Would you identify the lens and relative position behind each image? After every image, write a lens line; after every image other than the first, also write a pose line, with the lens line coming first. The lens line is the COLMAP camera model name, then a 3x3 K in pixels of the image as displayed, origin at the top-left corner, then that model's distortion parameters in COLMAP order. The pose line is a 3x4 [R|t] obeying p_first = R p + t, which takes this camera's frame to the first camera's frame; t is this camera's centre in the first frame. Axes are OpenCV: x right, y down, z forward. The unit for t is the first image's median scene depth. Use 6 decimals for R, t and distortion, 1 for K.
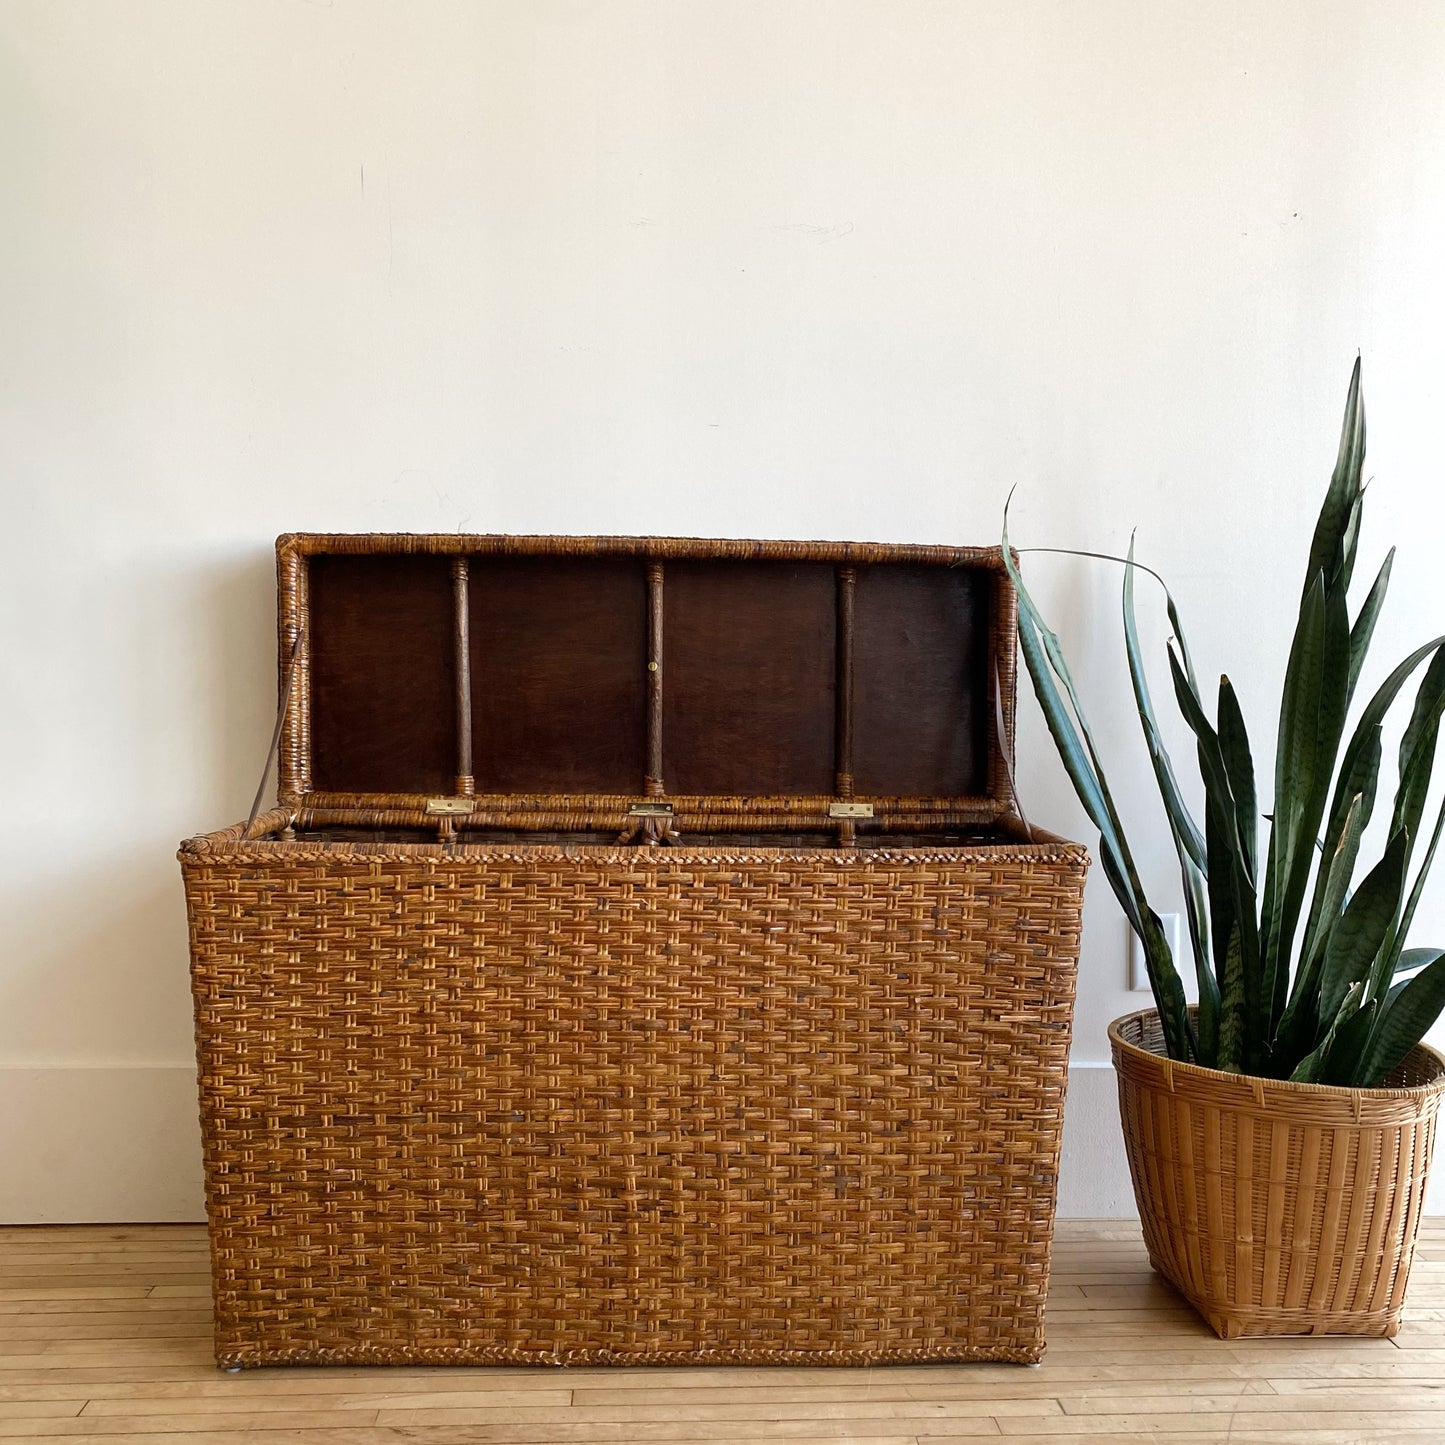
lens RADIAL K [[1437.2, 0, 699.9], [0, 1437.2, 717.5], [0, 0, 1]] dist [0.017286, -0.019245]
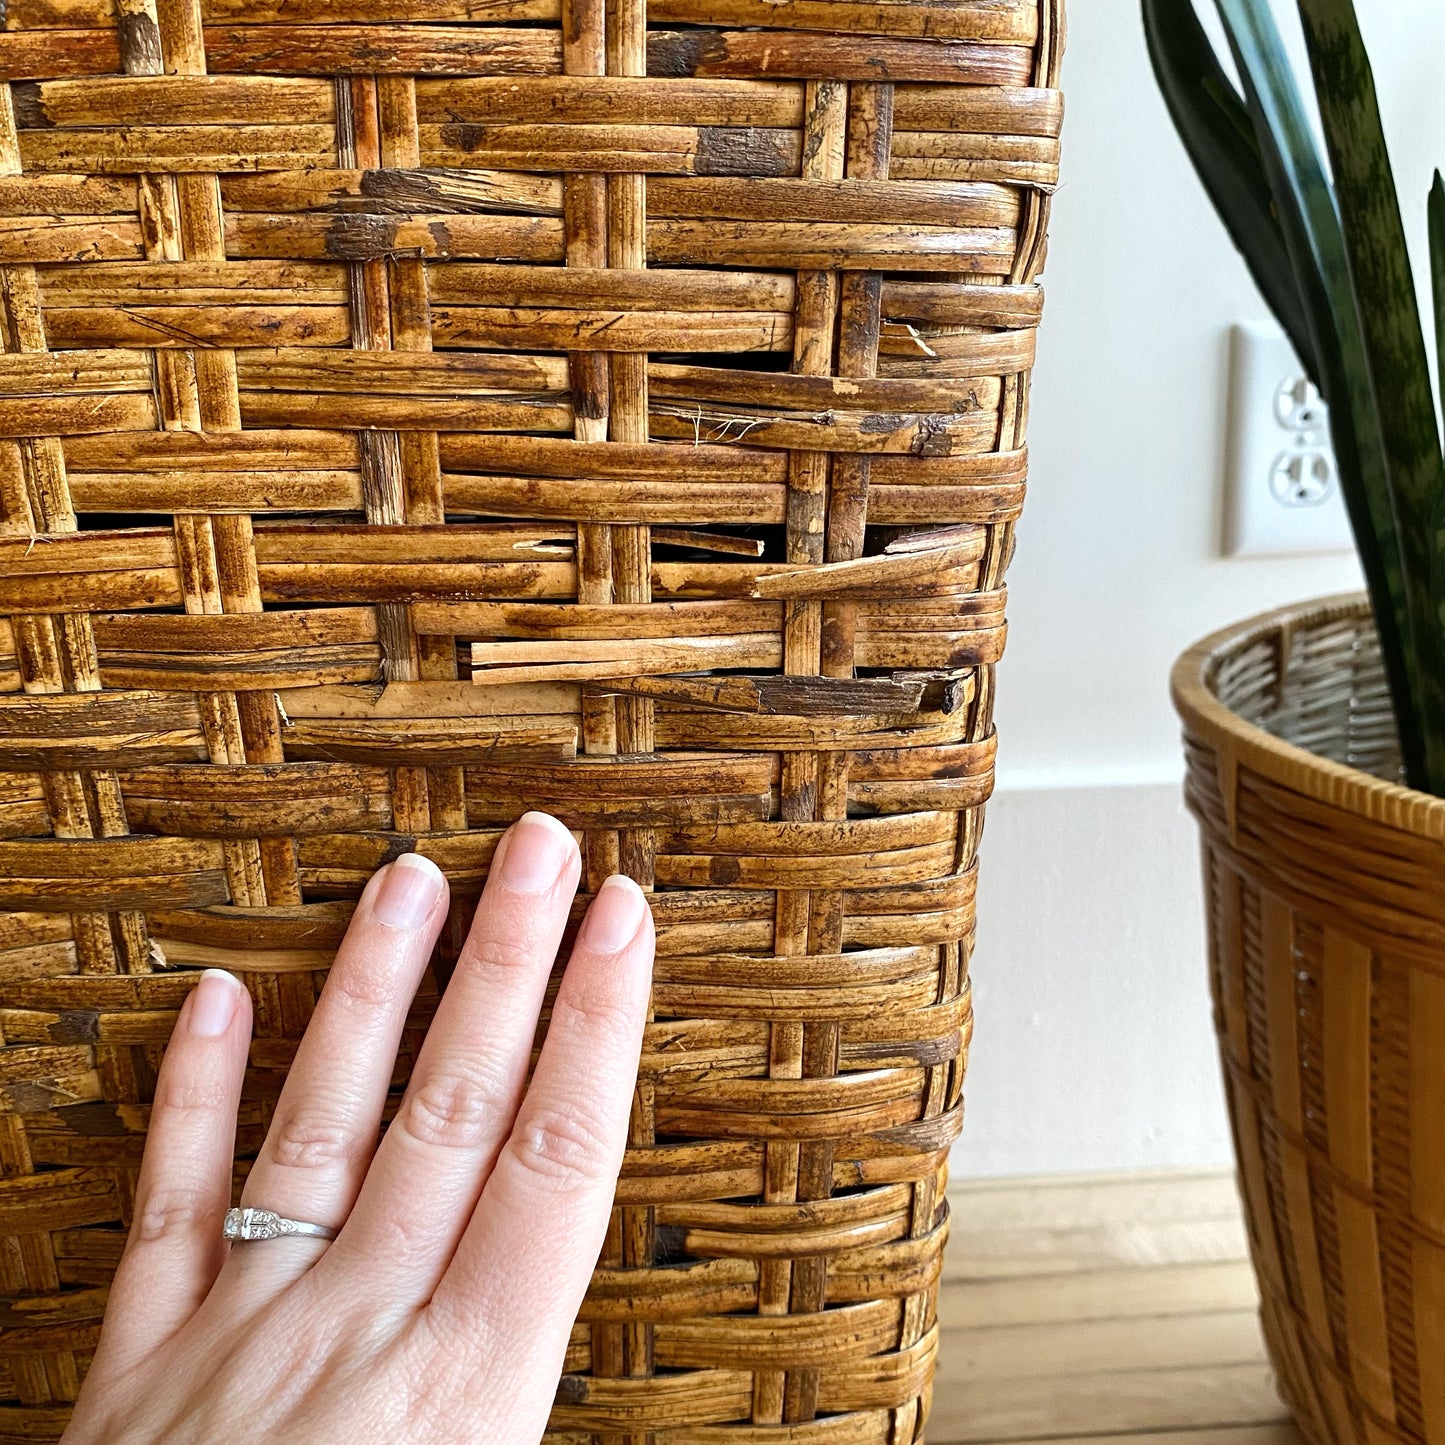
lens RADIAL K [[1437.2, 0, 699.9], [0, 1437.2, 717.5], [0, 0, 1]] dist [0.017286, -0.019245]
pose [[0.999047, -0.042417, -0.010284, 0.230438], [0.043645, 0.969916, 0.239497, 0.181052], [-0.000184, -0.239717, 0.970843, 0.859165]]
